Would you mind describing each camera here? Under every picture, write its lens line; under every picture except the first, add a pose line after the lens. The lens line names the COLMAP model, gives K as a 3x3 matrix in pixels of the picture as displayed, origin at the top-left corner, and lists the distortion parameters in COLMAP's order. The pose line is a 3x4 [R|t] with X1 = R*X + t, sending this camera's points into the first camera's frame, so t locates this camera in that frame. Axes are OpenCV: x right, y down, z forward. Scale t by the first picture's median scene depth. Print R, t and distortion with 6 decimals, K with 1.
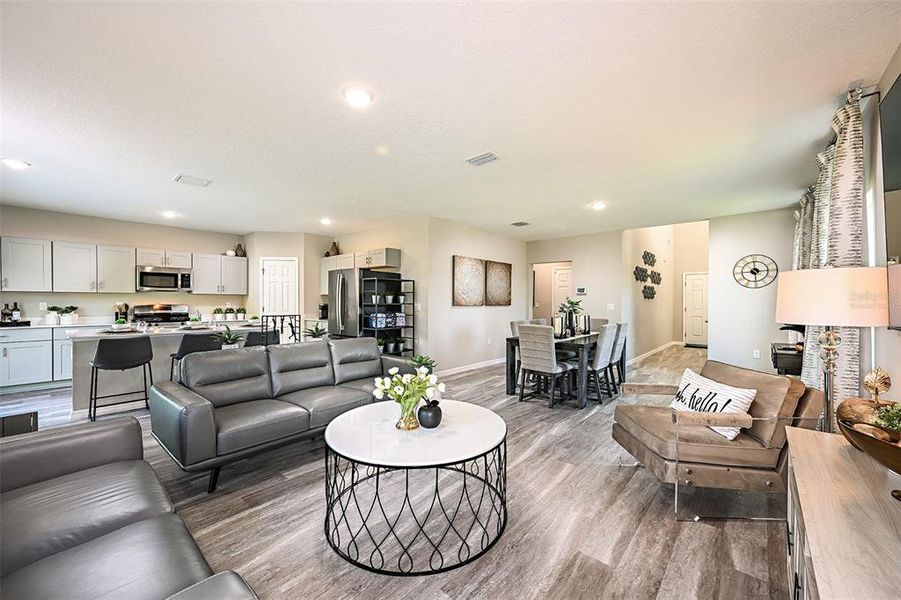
lens RADIAL K [[349.4, 0, 451.3], [0, 349.4, 305.2], [0, 0, 1]] dist [0.000683, 0.000125]
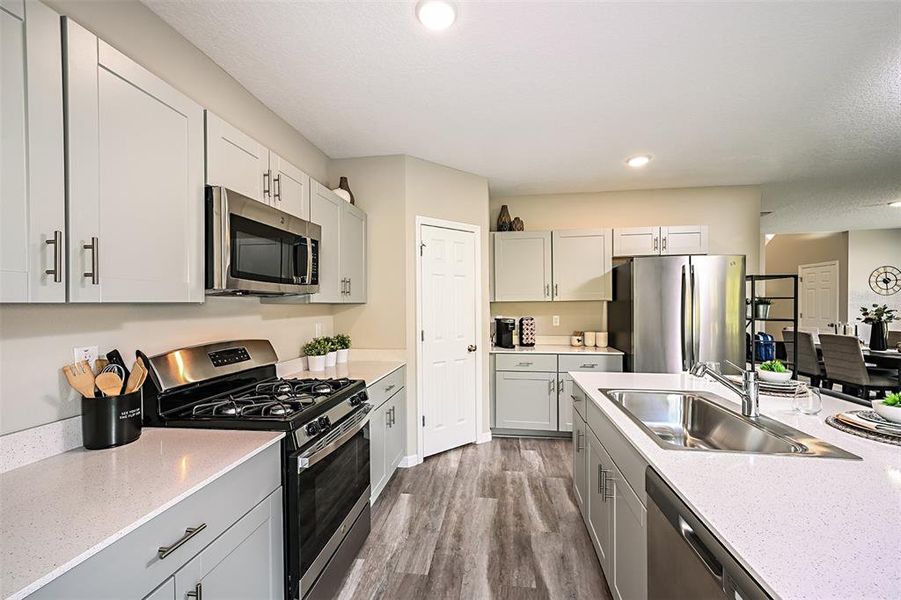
lens RADIAL K [[362.9, 0, 451.2], [0, 362.9, 307.0], [0, 0, 1]] dist [-0.000445, 0.000031]
pose [[0.837378, -0.014255, 0.546438, -0.888065], [0.012566, 0.999898, 0.006827, -0.032222], [-0.546479, 0.001150, 0.837472, 0.700406]]
